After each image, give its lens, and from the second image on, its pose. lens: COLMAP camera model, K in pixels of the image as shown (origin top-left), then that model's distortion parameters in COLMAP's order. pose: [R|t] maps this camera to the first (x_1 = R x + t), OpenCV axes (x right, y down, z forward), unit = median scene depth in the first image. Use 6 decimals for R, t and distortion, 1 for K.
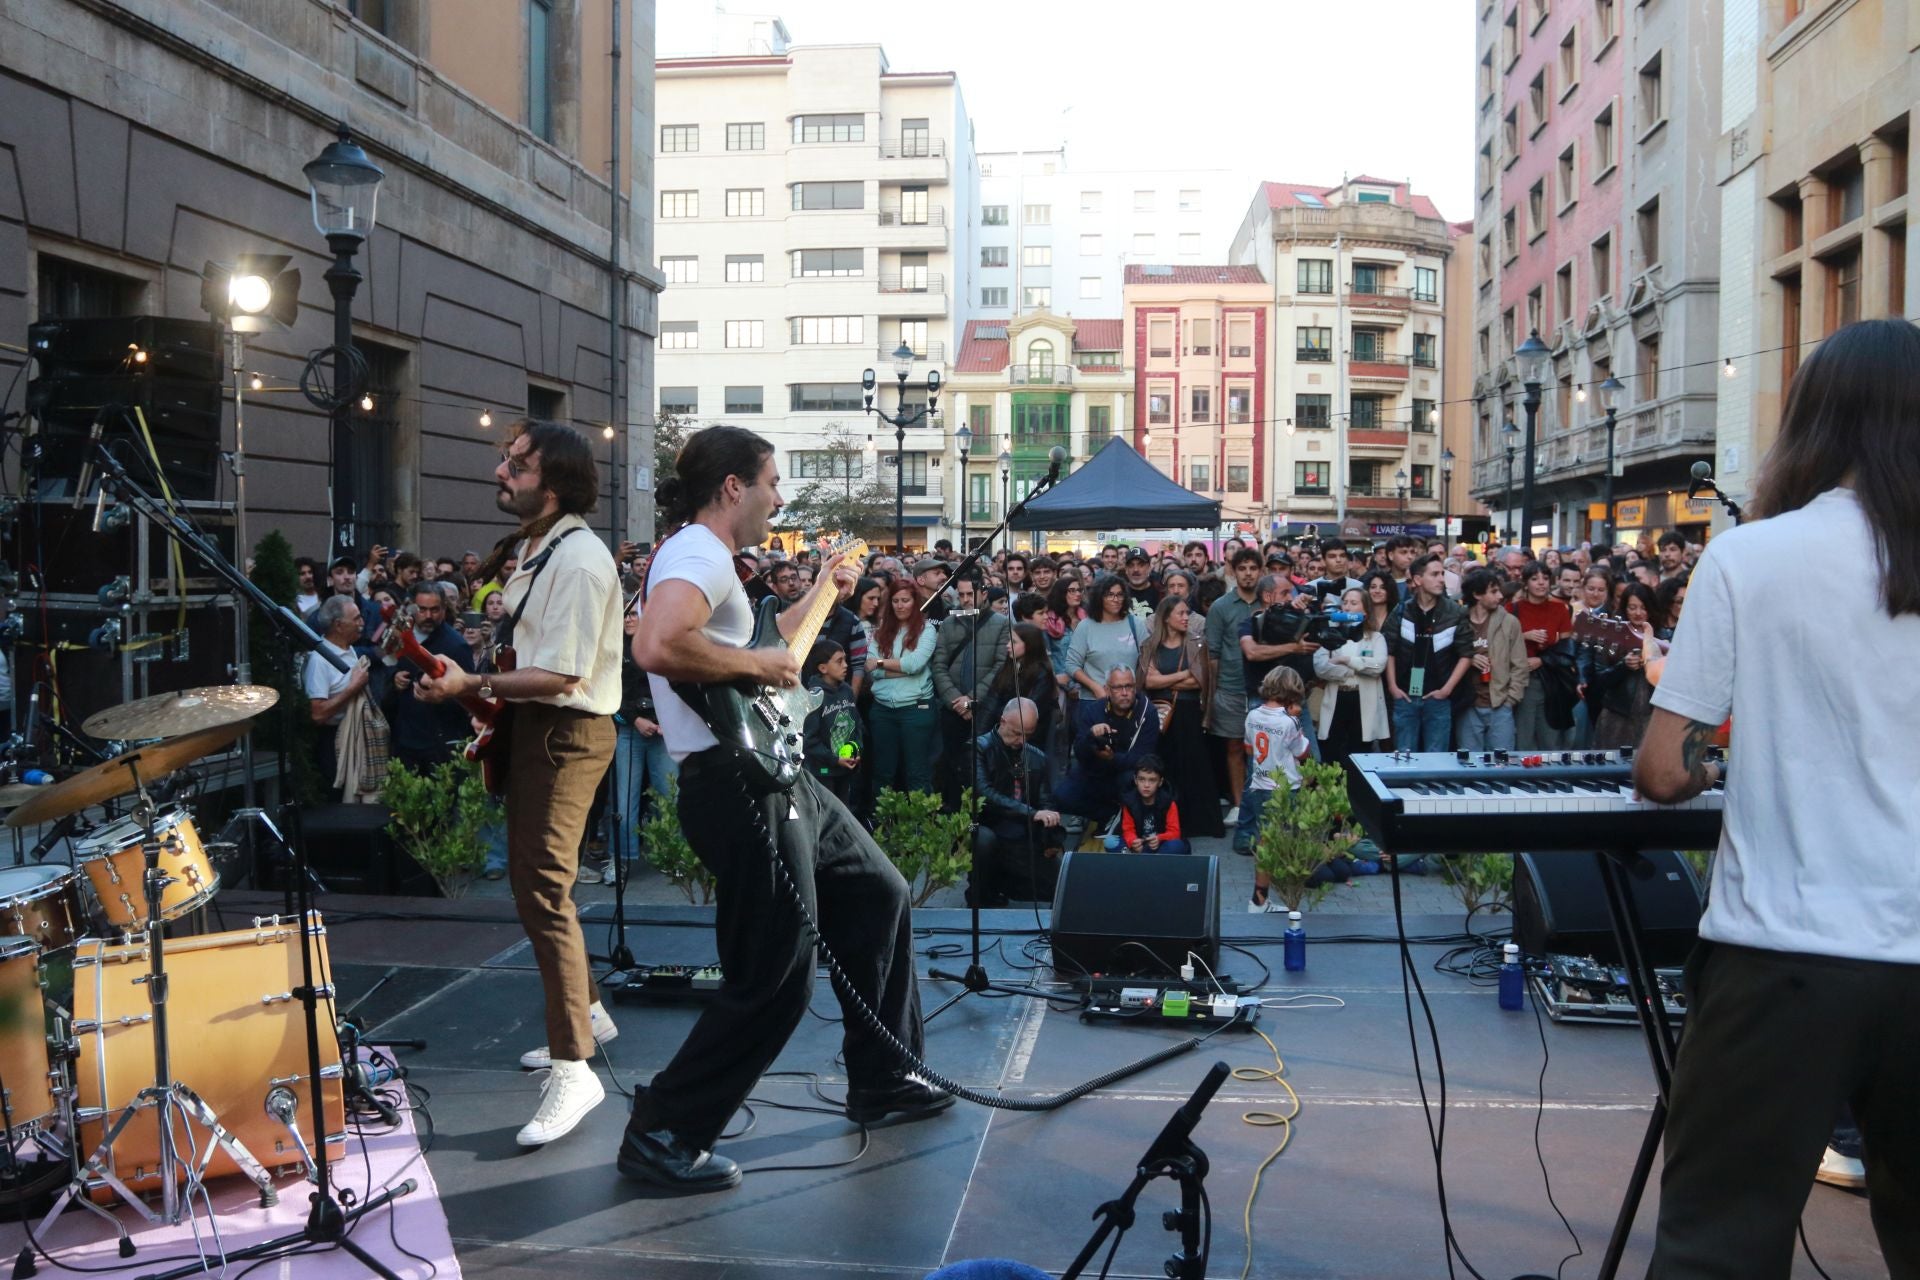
lens RADIAL K [[1500.0, 0, 954.9], [0, 1500.0, 640.1], [0, 0, 1]] dist [-0.085572, 0.052578]
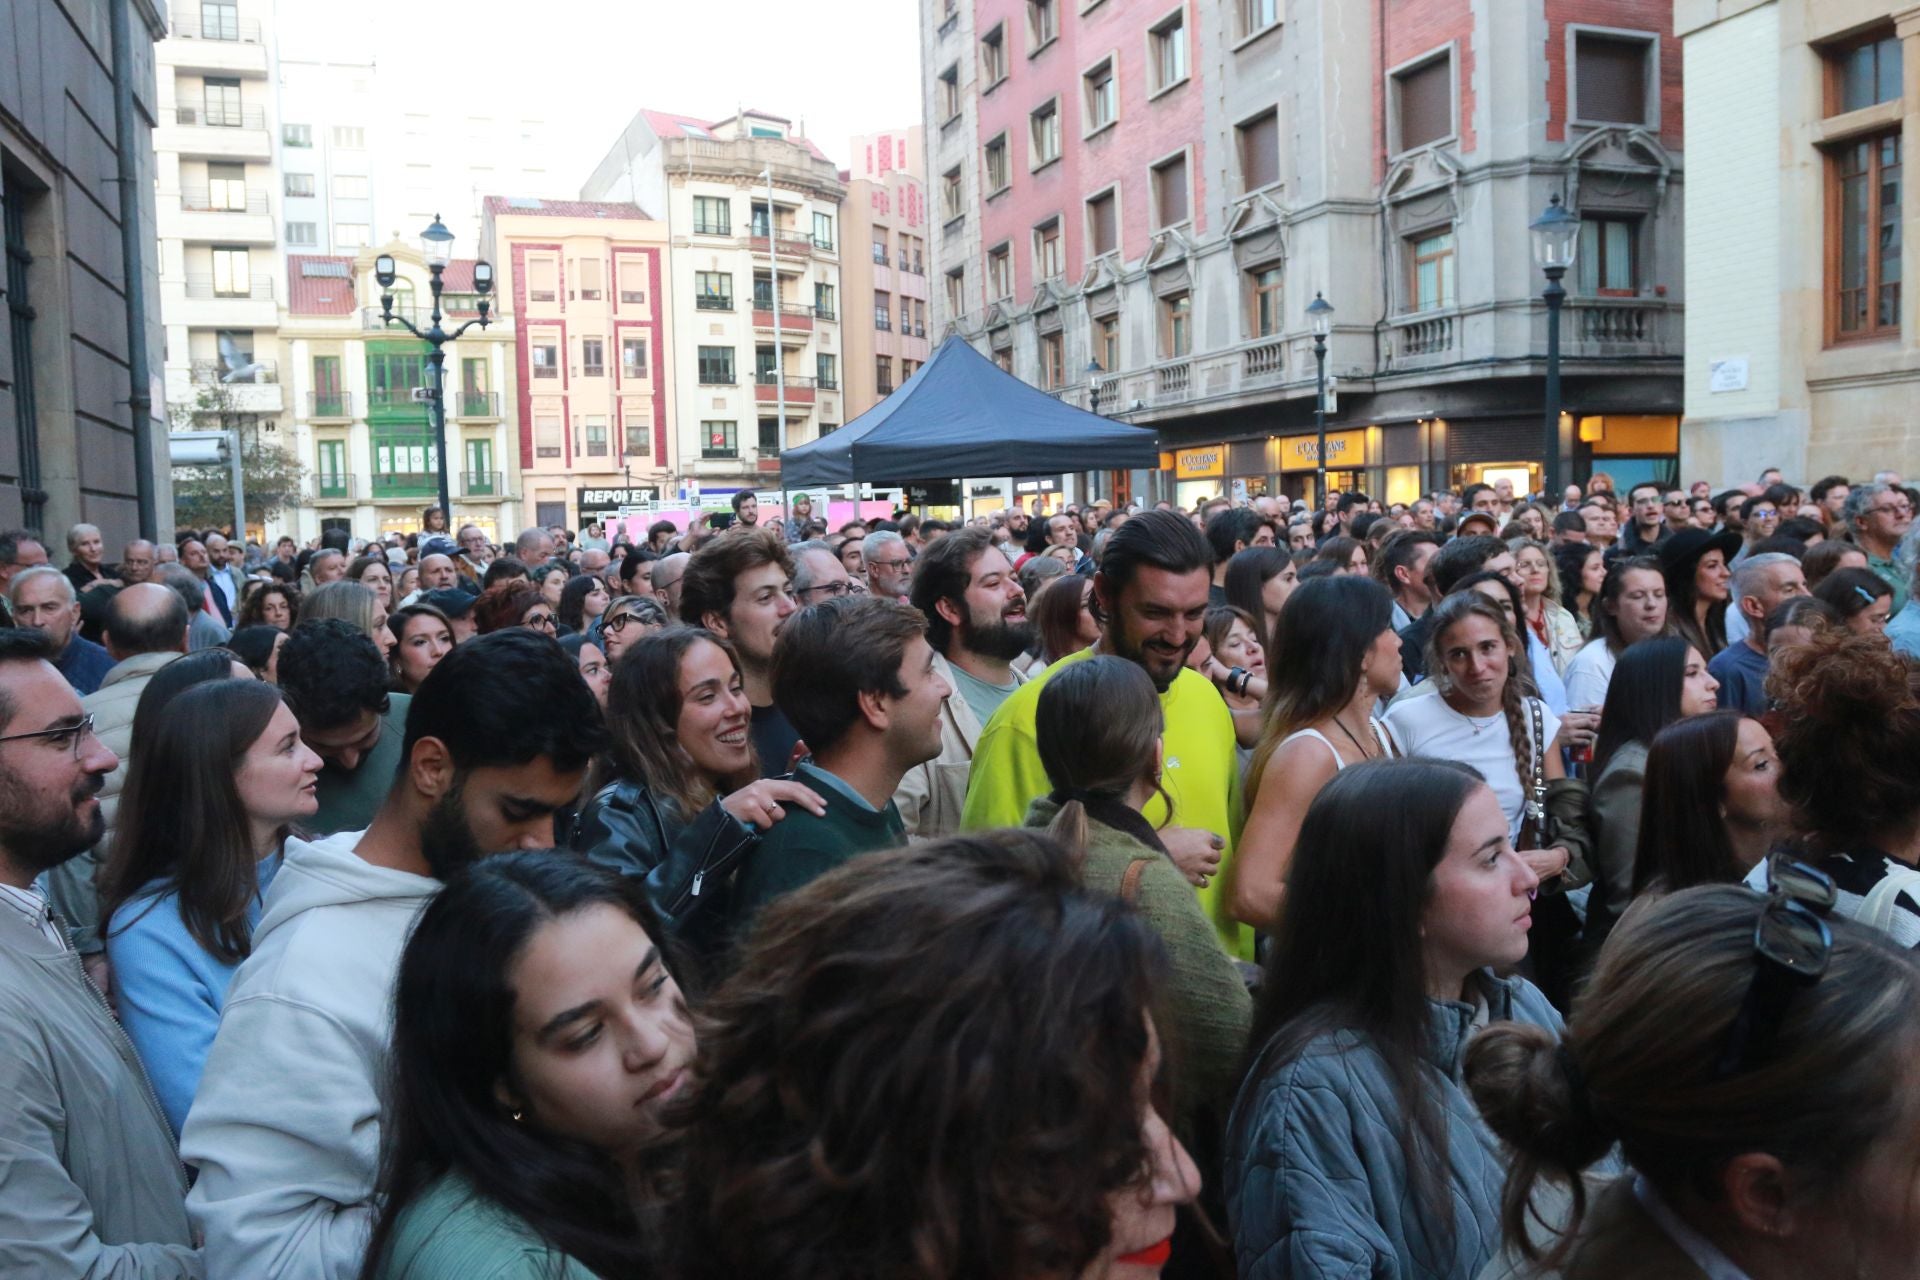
lens RADIAL K [[1500.0, 0, 947.3], [0, 1500.0, 630.3], [0, 0, 1]] dist [-0.085572, 0.052578]
pose [[0.884769, -0.066088, 0.461319, -0.064231], [0.060861, 0.997802, 0.026217, -0.008304], [-0.462038, 0.004880, 0.886847, 0.132372]]
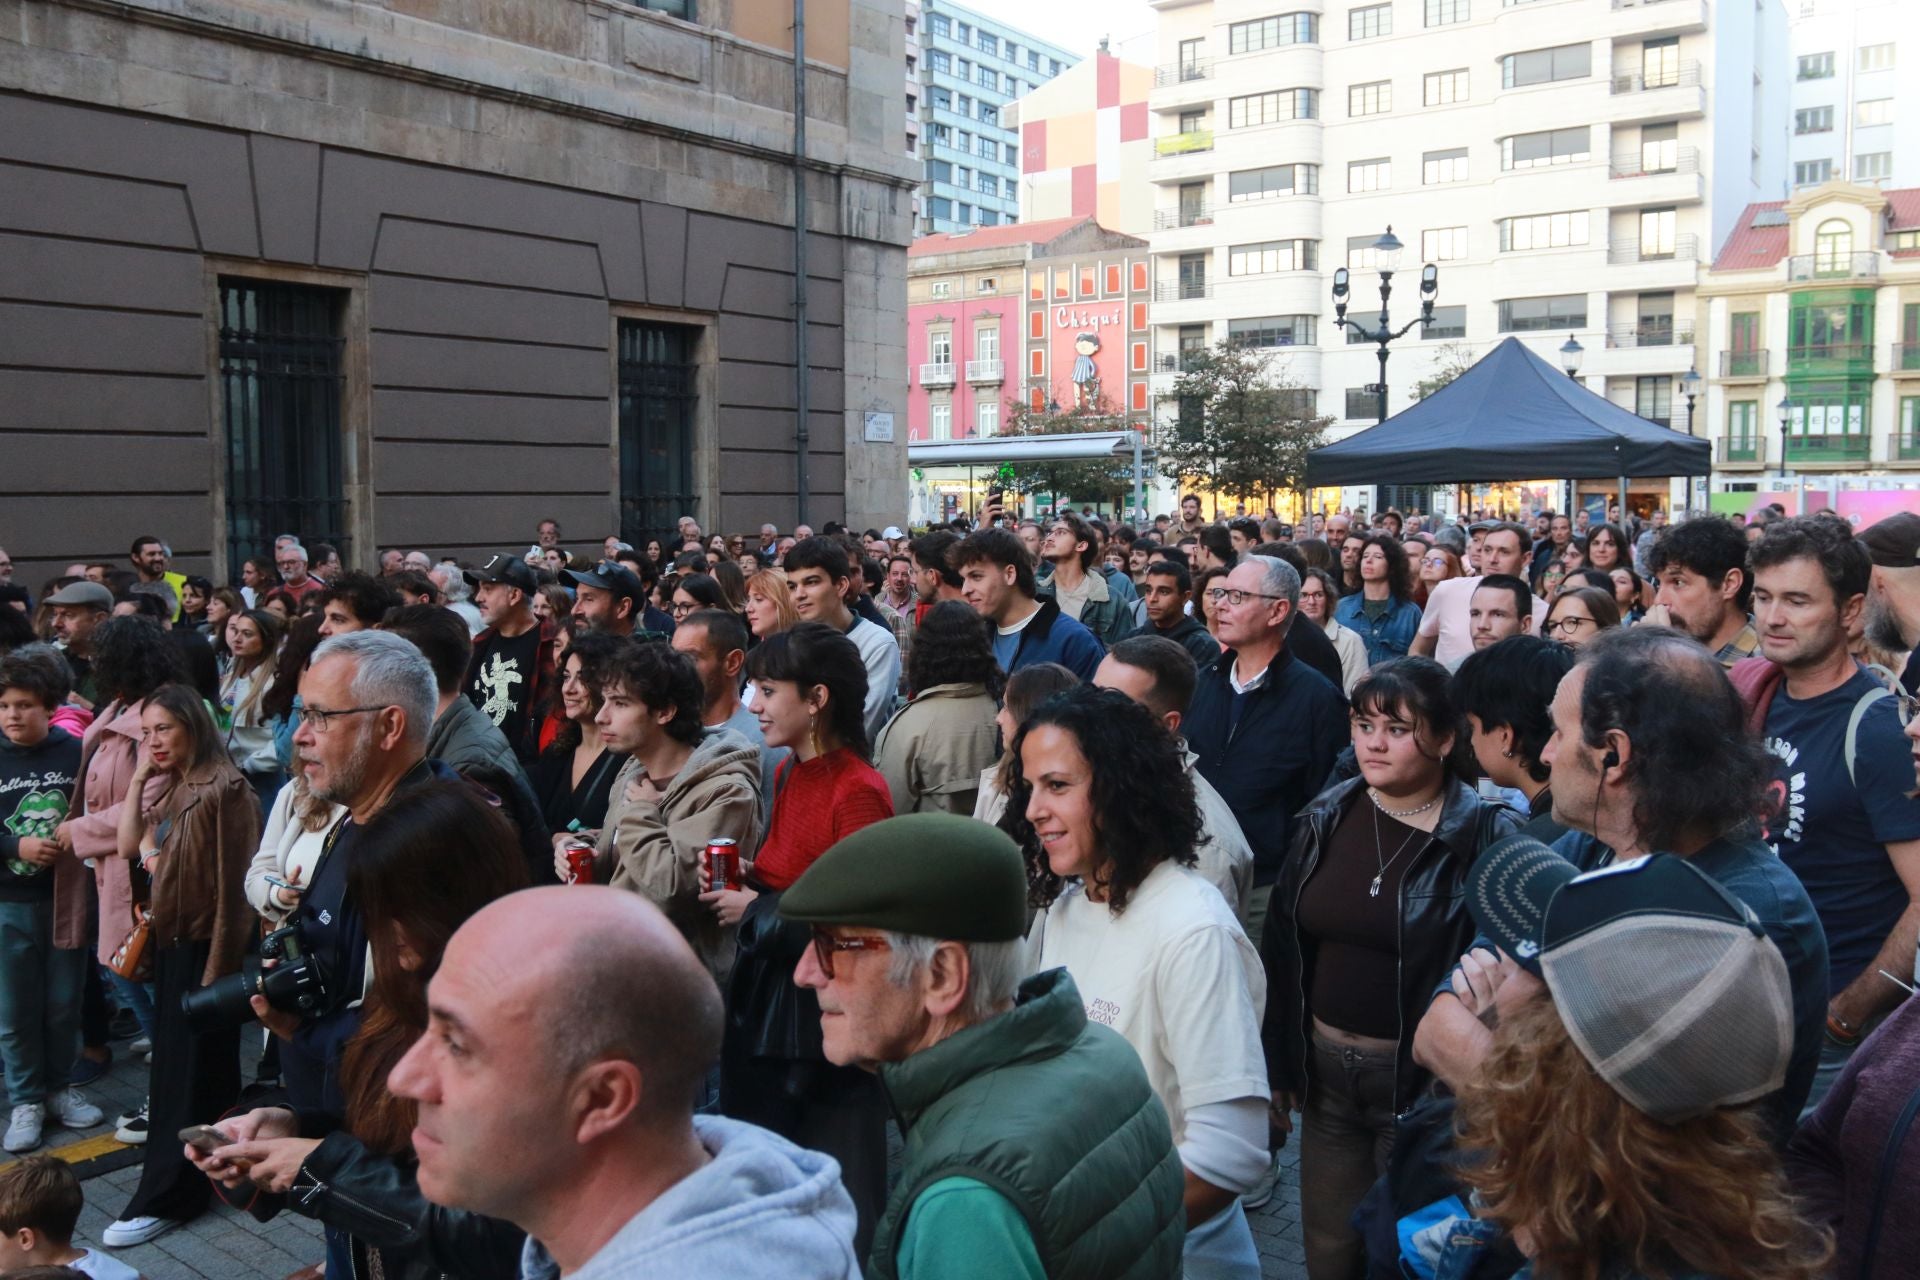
lens RADIAL K [[1586.0, 0, 960.6], [0, 1586.0, 638.7], [0, 0, 1]] dist [-0.062253, 0.035796]
pose [[0.864846, 0.032096, -0.501010, 0.076680], [-0.017154, 0.999261, 0.034405, -0.007891], [0.501744, -0.021161, 0.864757, 0.088556]]
